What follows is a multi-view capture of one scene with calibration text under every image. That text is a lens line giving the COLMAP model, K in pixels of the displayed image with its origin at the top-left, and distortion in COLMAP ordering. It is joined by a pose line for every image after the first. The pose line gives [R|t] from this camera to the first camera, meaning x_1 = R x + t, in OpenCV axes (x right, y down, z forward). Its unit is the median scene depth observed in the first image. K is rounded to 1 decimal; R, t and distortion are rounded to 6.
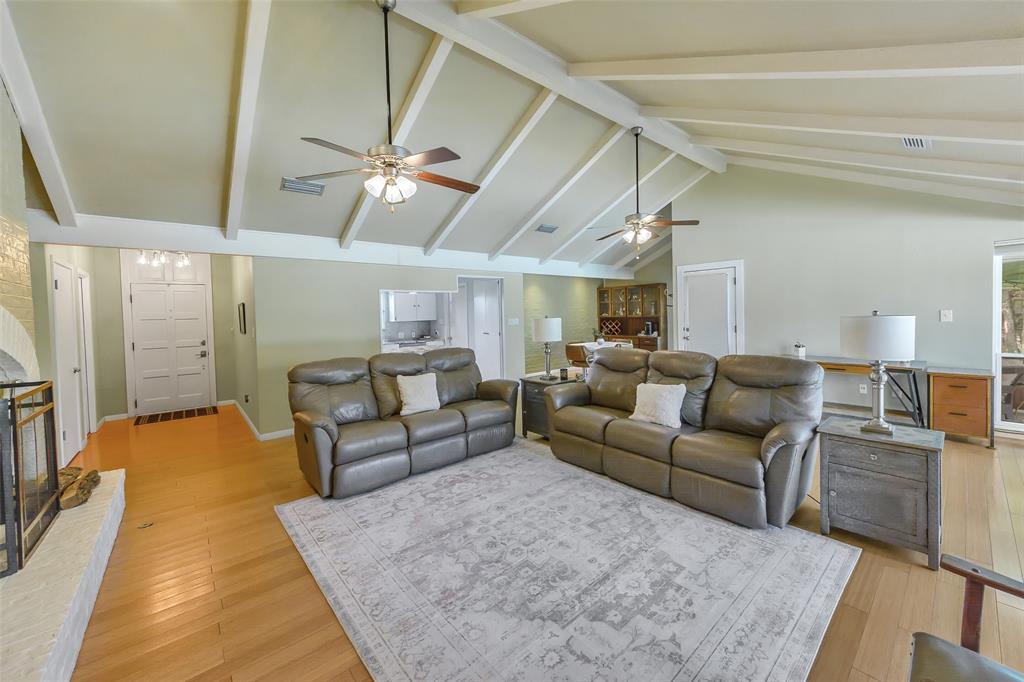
lens RADIAL K [[383.4, 0, 516.9], [0, 383.4, 321.5], [0, 0, 1]] dist [0.001564, 0.000275]
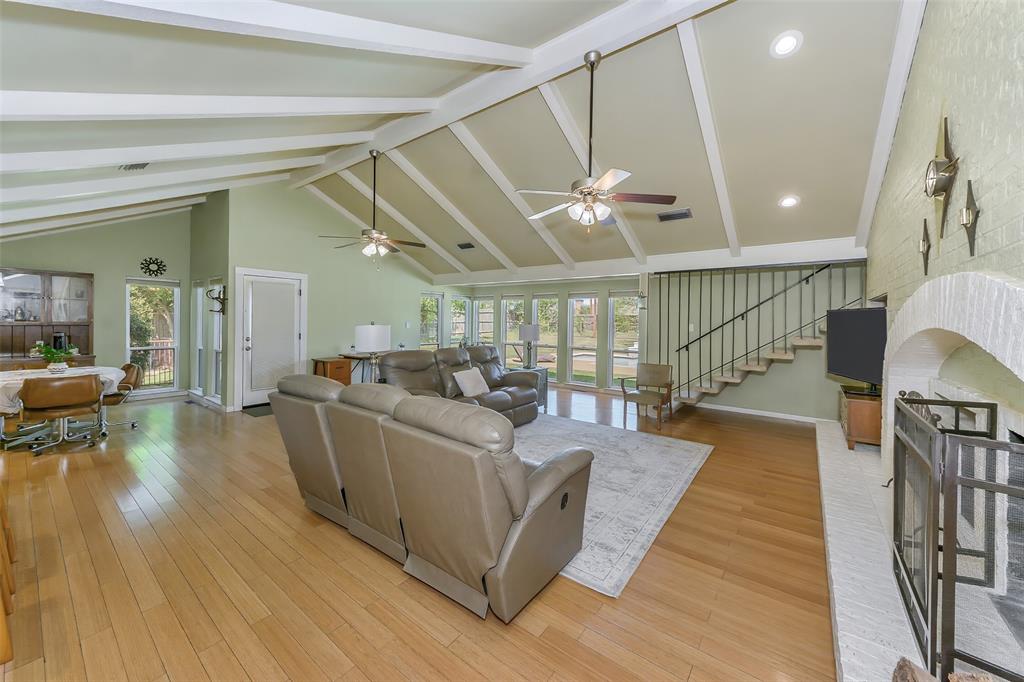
lens RADIAL K [[383.4, 0, 516.9], [0, 383.4, 321.5], [0, 0, 1]] dist [0.001564, 0.000275]
pose [[-0.203578, 0.020441, 0.978845, -1.609741], [0.017756, 0.999695, -0.017184, 0.024030], [-0.978898, 0.013882, -0.203879, 1.661189]]
